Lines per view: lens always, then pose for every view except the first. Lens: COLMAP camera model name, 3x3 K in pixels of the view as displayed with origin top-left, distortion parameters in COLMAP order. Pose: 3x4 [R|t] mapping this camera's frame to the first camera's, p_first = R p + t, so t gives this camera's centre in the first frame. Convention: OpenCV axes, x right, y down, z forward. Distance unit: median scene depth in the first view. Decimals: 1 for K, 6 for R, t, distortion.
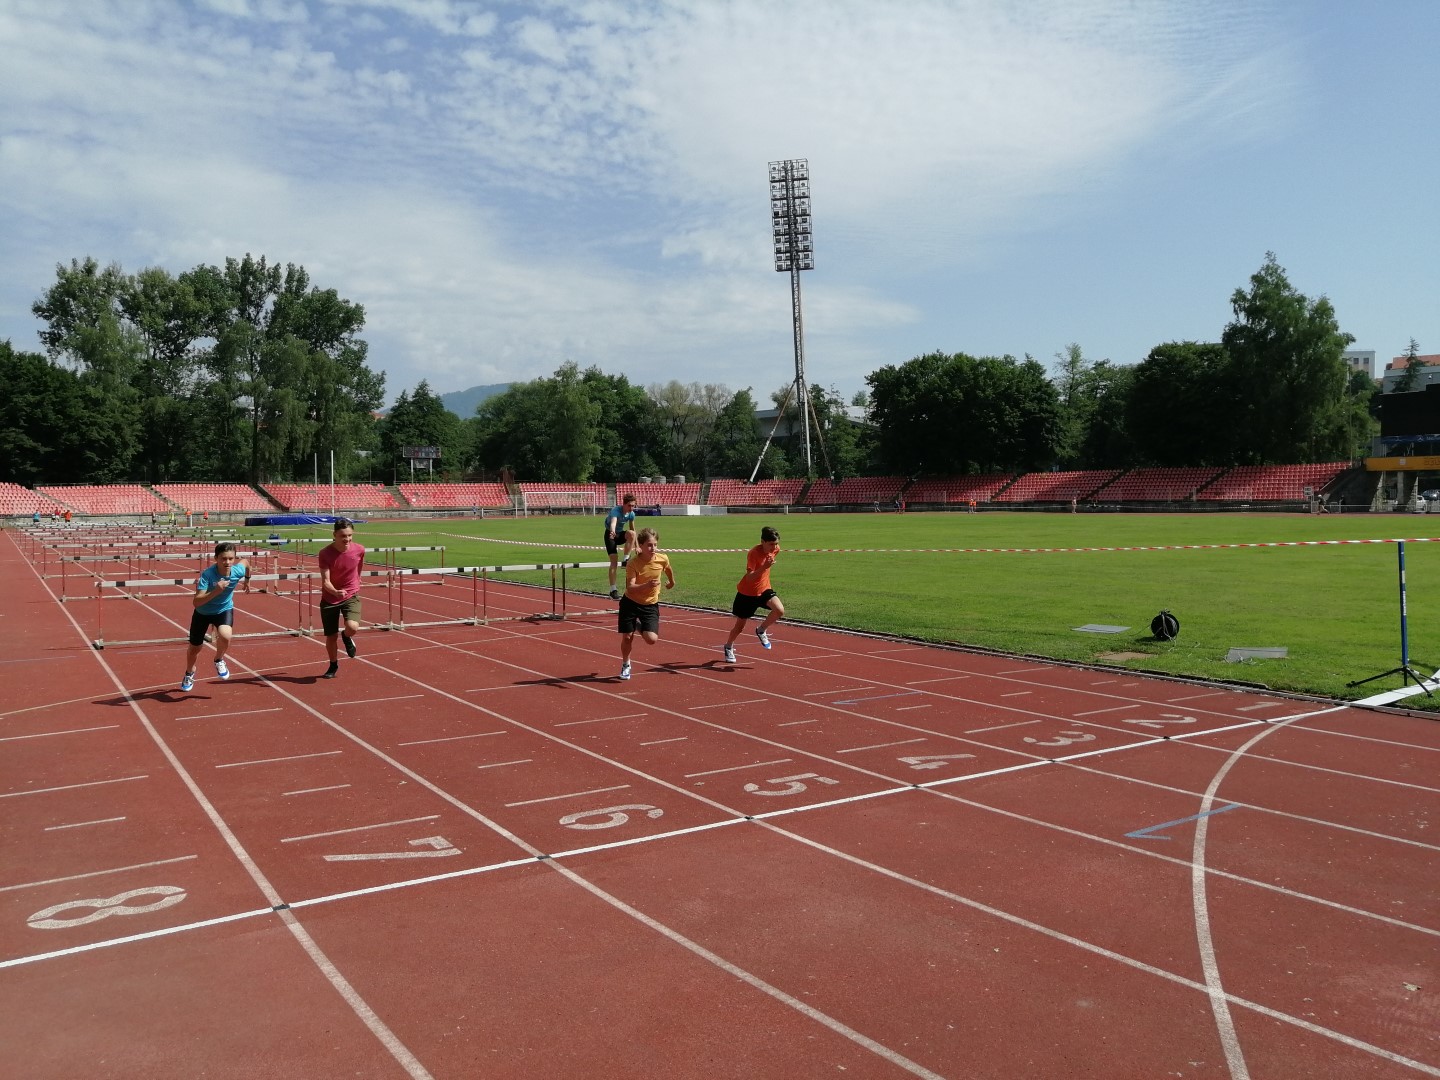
lens RADIAL K [[1119.5, 0, 718.4], [0, 1119.5, 524.8], [0, 0, 1]] dist [-0.033314, 0.080045]
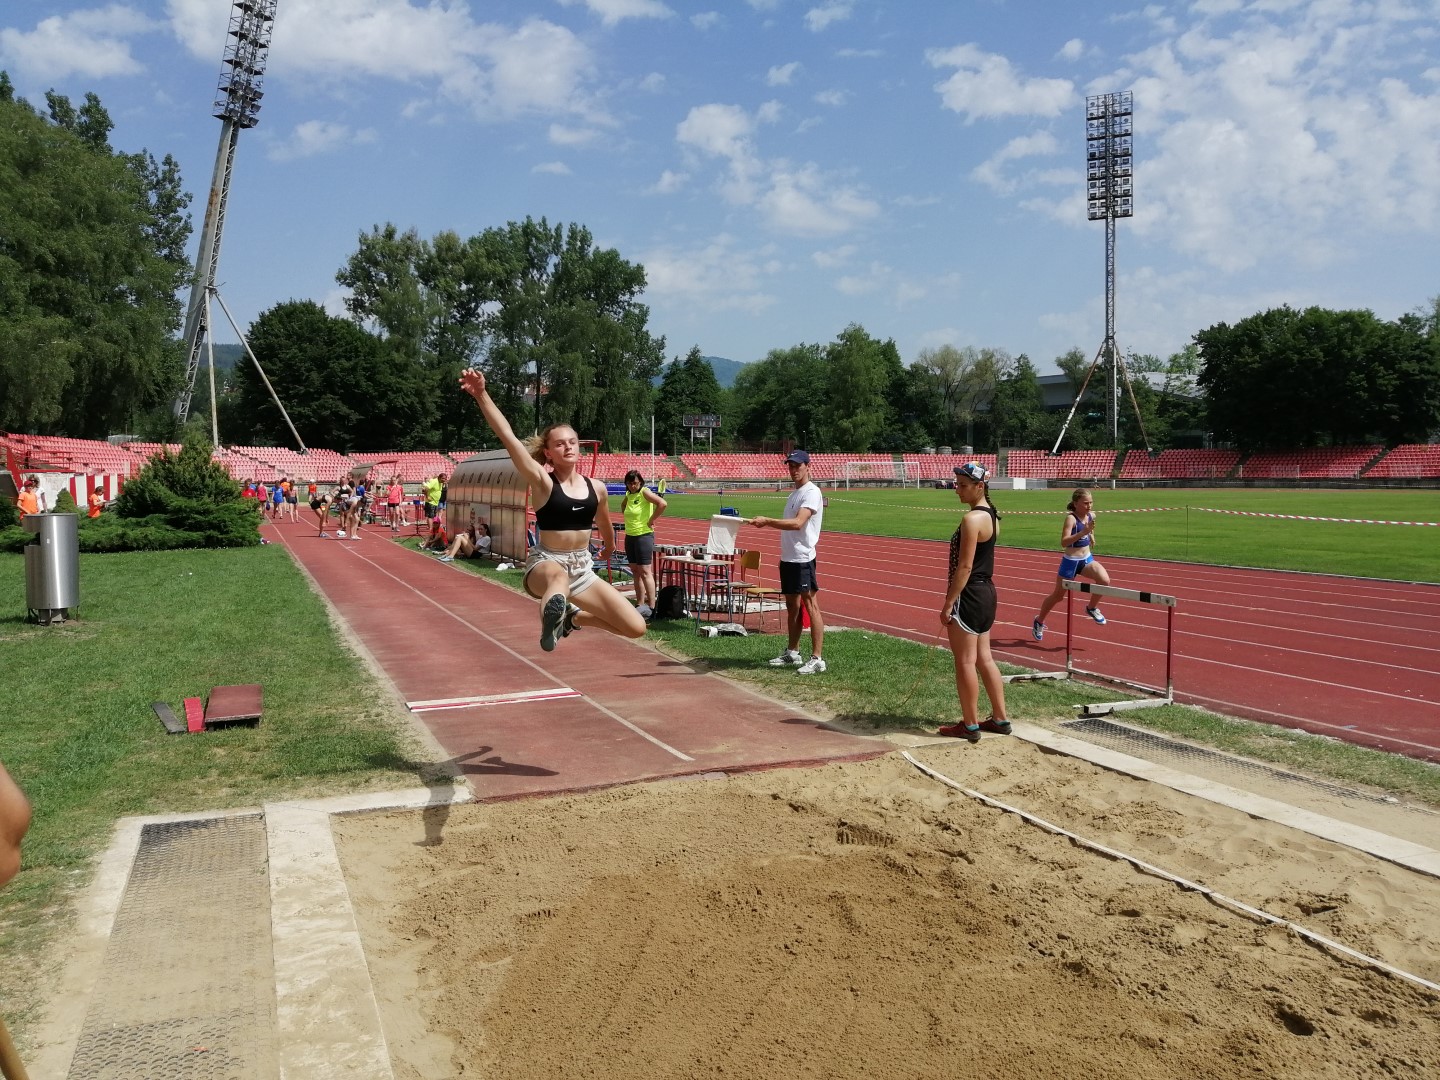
lens RADIAL K [[1119.5, 0, 718.4], [0, 1119.5, 524.8], [0, 0, 1]] dist [-0.033314, 0.080045]
pose [[0.986091, 0.015907, -0.165443, -0.100184], [-0.012023, 0.999629, 0.024455, 0.000597], [0.165770, -0.022125, 0.985916, 0.064472]]
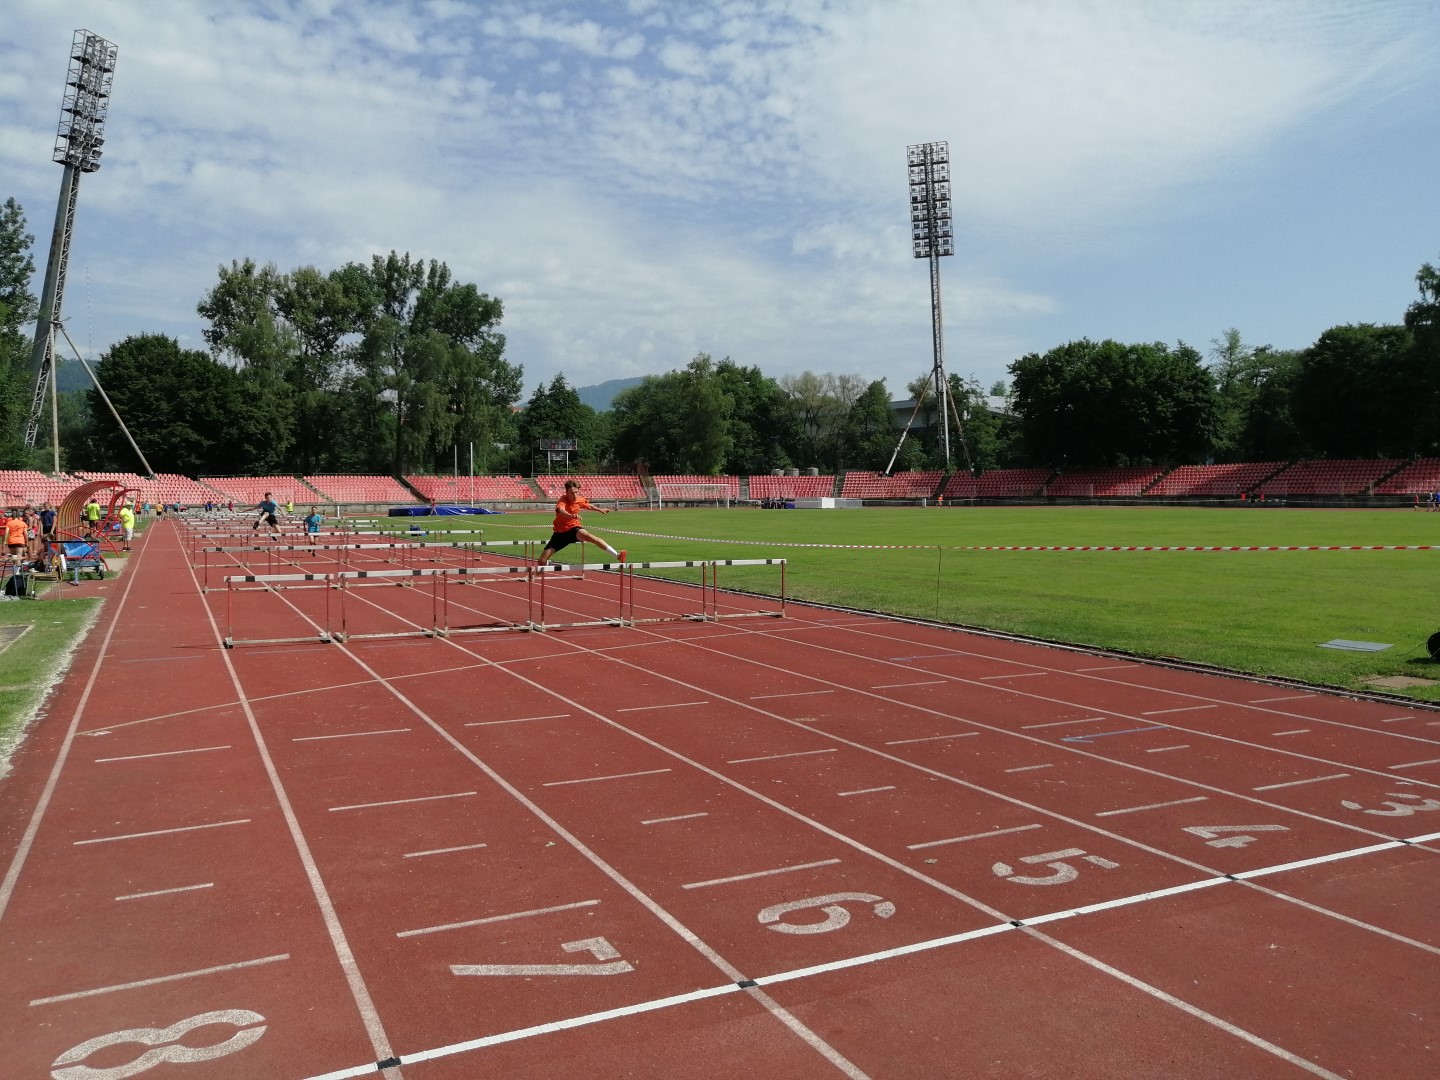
lens RADIAL K [[1112.9, 0, 720.0], [0, 1112.9, 540.0], [0, 0, 1]] dist [-0.040001, 0.079304]
pose [[0.993524, 0.007931, -0.113350, -0.005615], [-0.005630, 0.999772, 0.020603, -0.000127], [0.113487, -0.019831, 0.993342, 0.017499]]
